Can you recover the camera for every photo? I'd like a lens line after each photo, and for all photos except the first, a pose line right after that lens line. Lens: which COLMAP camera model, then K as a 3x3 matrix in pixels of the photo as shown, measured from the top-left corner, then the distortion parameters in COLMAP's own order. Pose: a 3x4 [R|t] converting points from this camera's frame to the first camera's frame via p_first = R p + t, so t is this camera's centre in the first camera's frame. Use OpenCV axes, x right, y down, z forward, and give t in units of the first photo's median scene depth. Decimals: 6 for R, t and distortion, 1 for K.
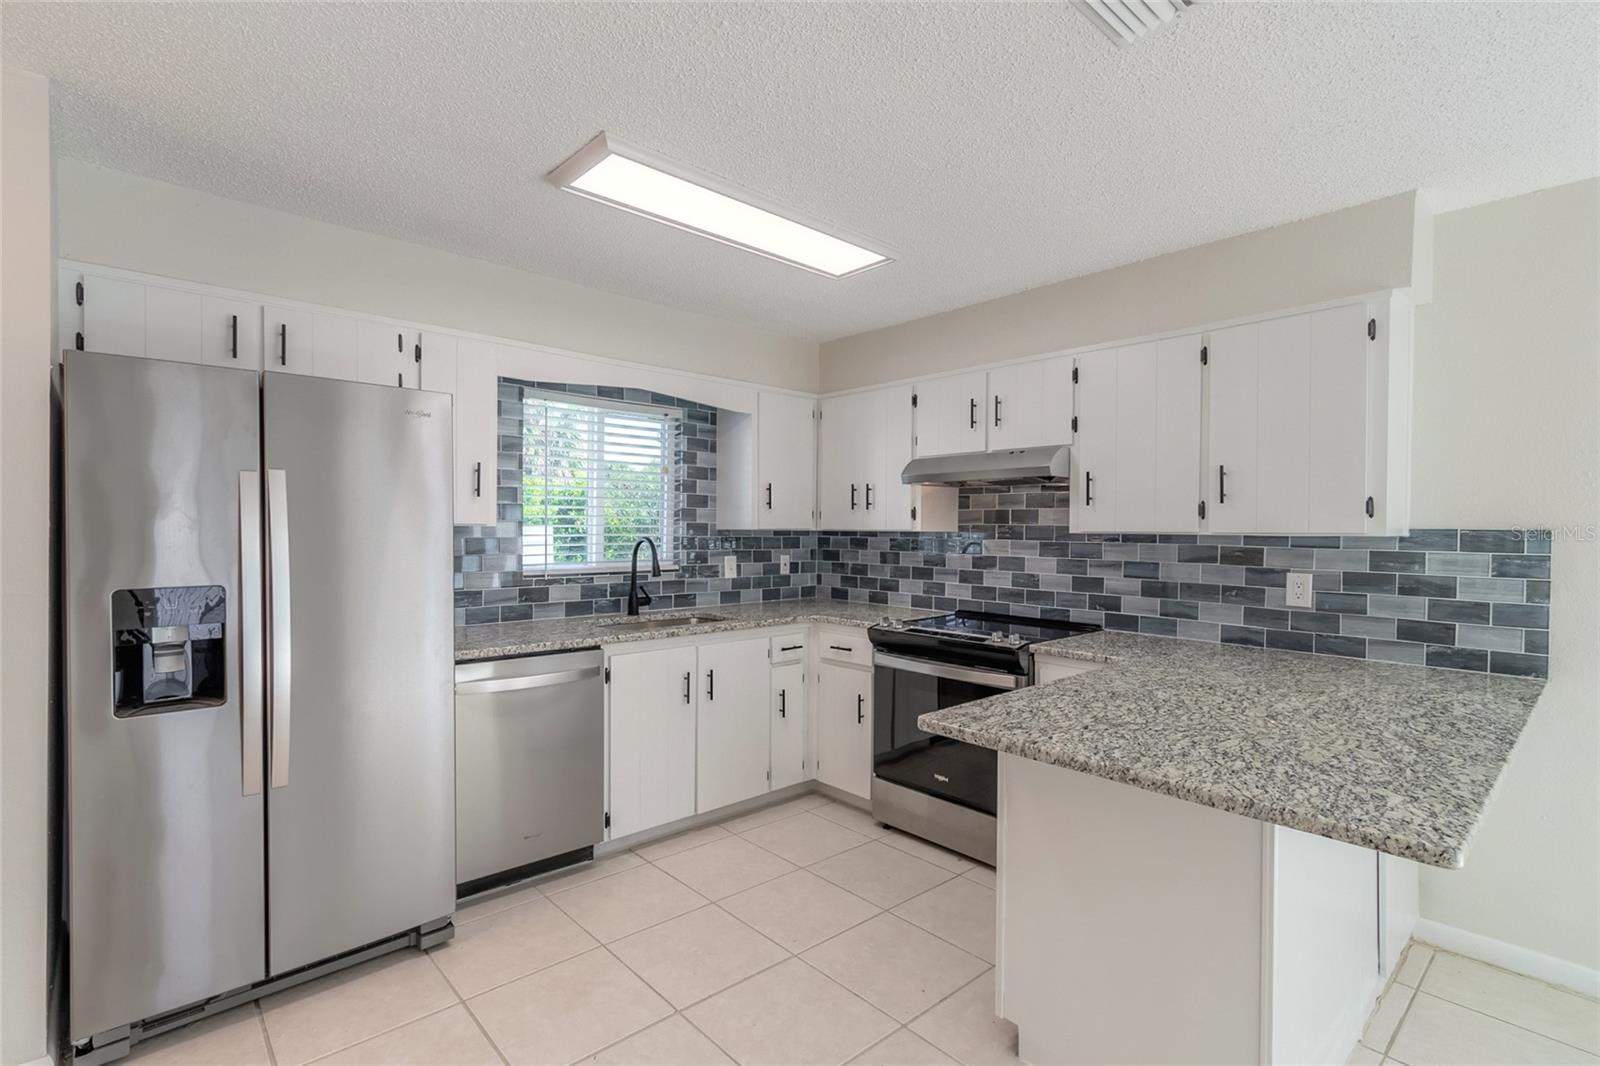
lens RADIAL K [[743.6, 0, 750.3], [0, 743.6, 537.5], [0, 0, 1]] dist [0.003368, 0.000018]
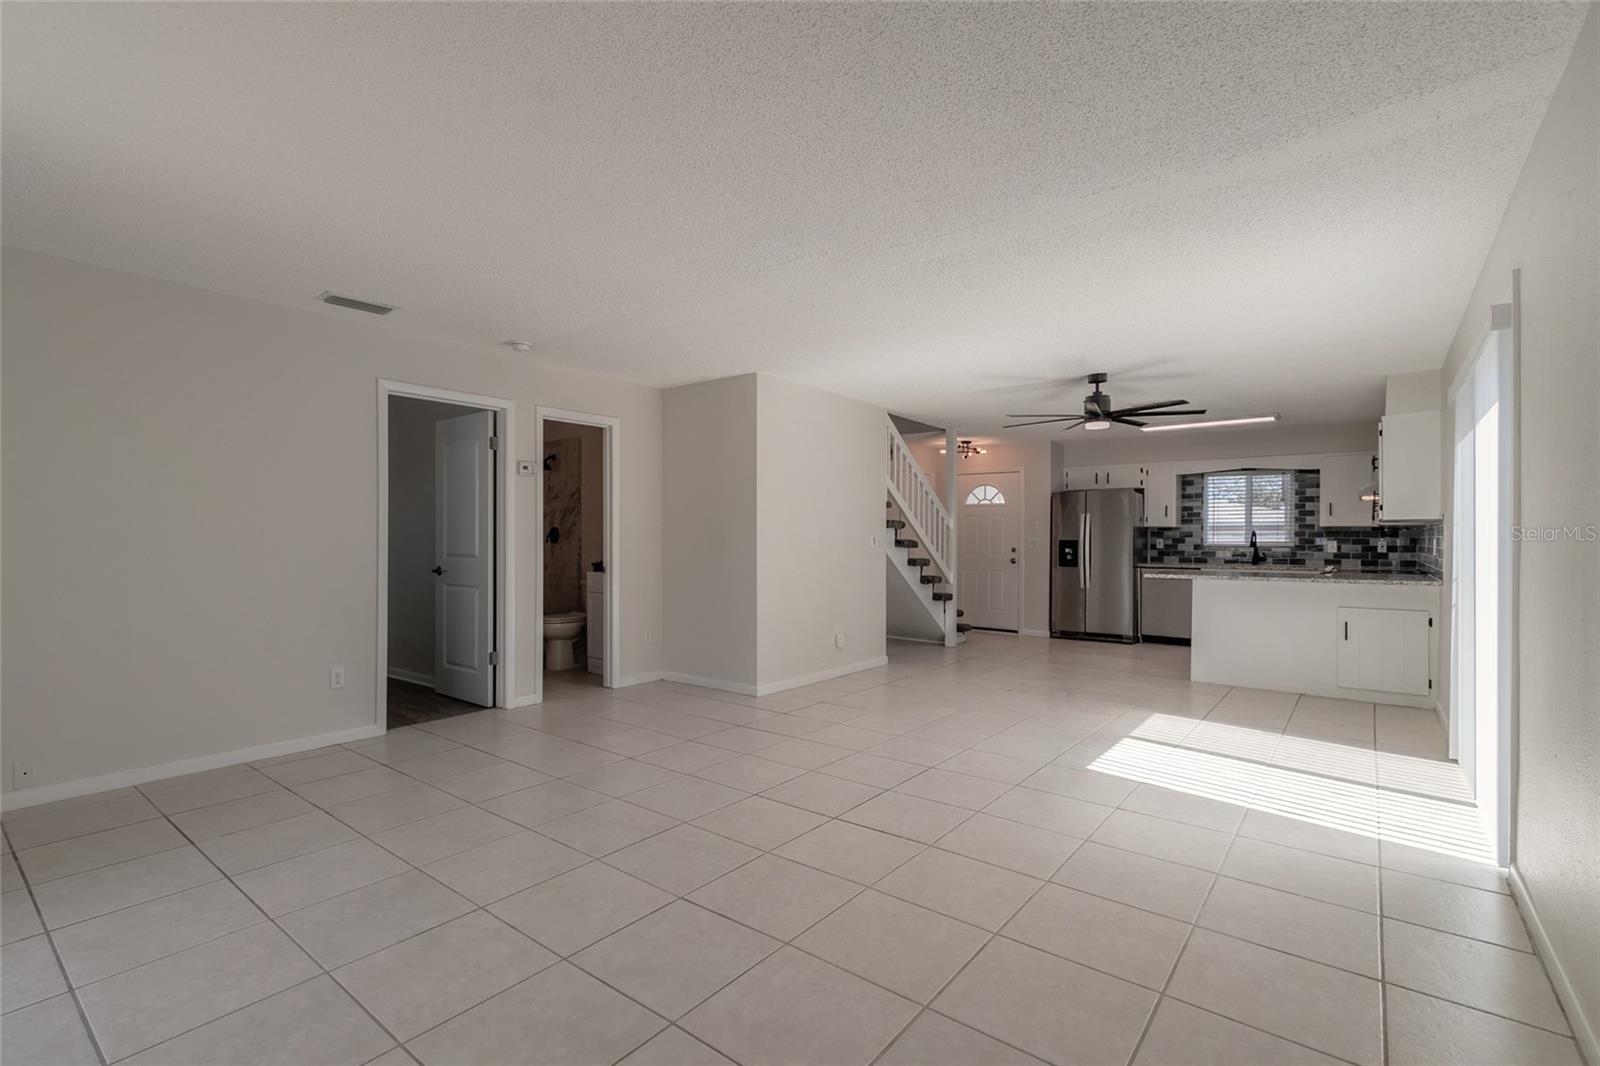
lens RADIAL K [[743.6, 0, 789.7], [0, 743.6, 535.9], [0, 0, 1]] dist [0.003368, 0.000018]
pose [[0.192559, -0.006532, -0.981264, 2.349755], [-0.011908, 0.999889, -0.008992, 0.068600], [0.981213, 0.013416, 0.192460, -1.092080]]
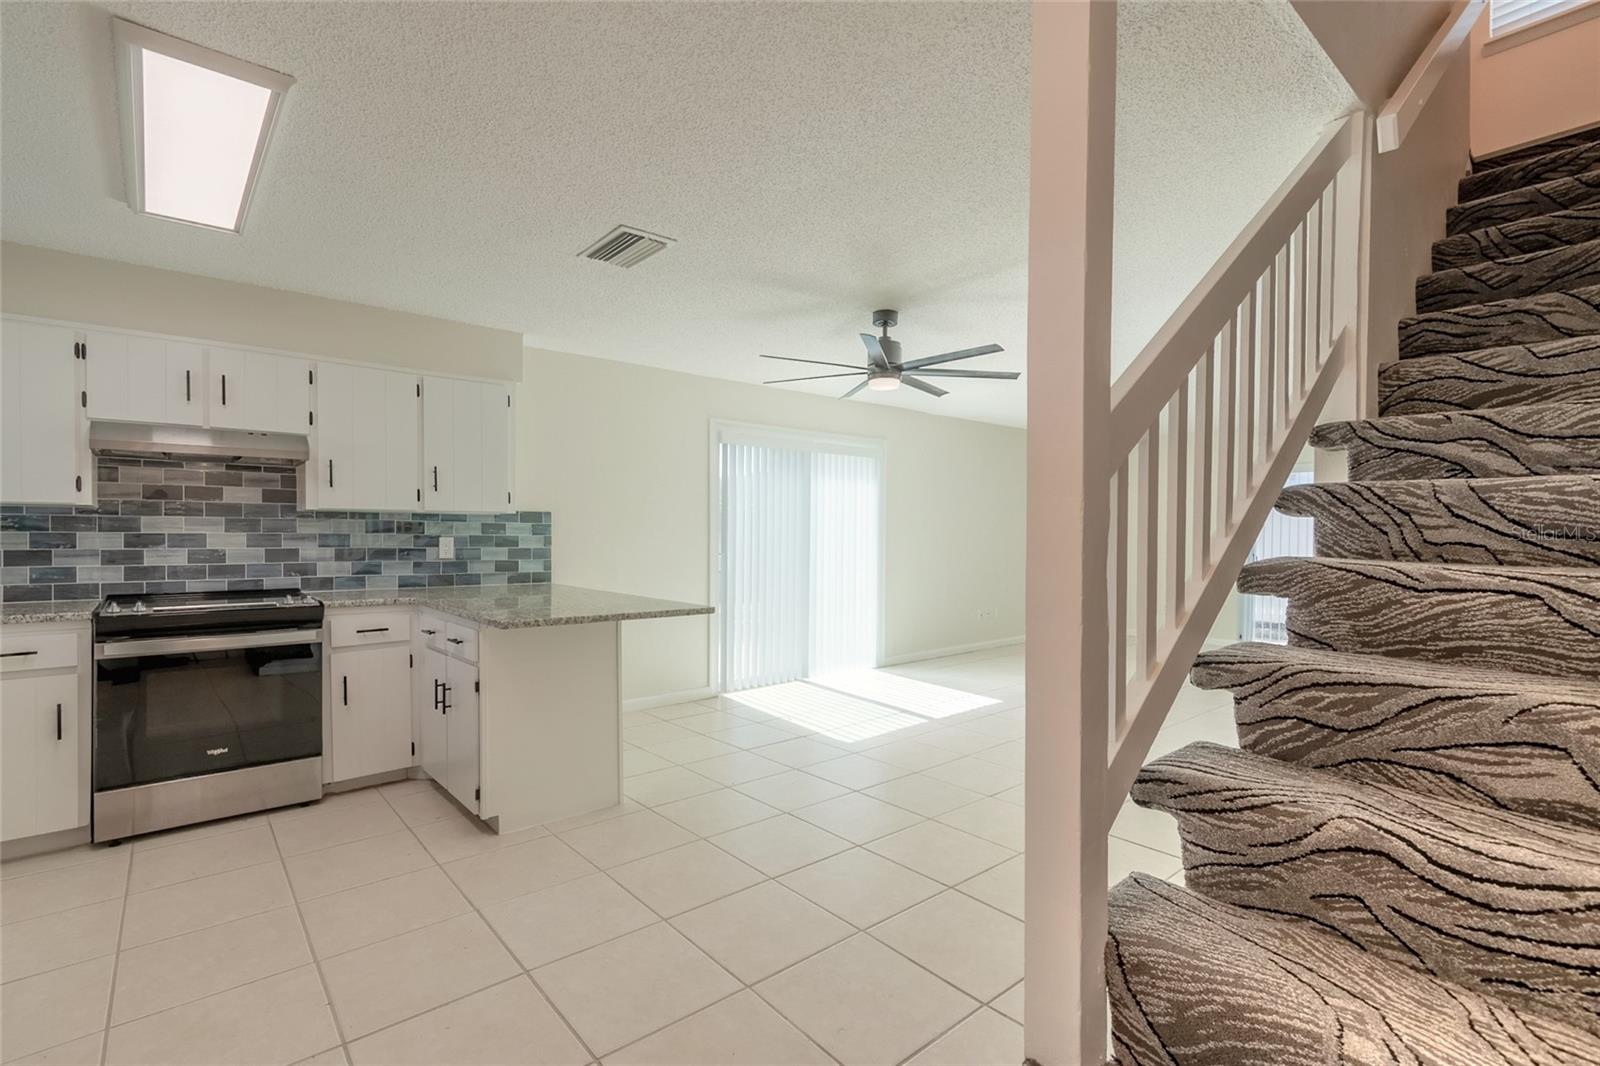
lens RADIAL K [[743.6, 0, 801.7], [0, 743.6, 539.4], [0, 0, 1]] dist [0.003368, 0.000018]
pose [[-0.006902, -0.018307, 0.999809, -0.671456], [0.006167, 0.999813, 0.018349, 0.021590], [-0.999957, 0.006292, -0.006788, 0.195456]]
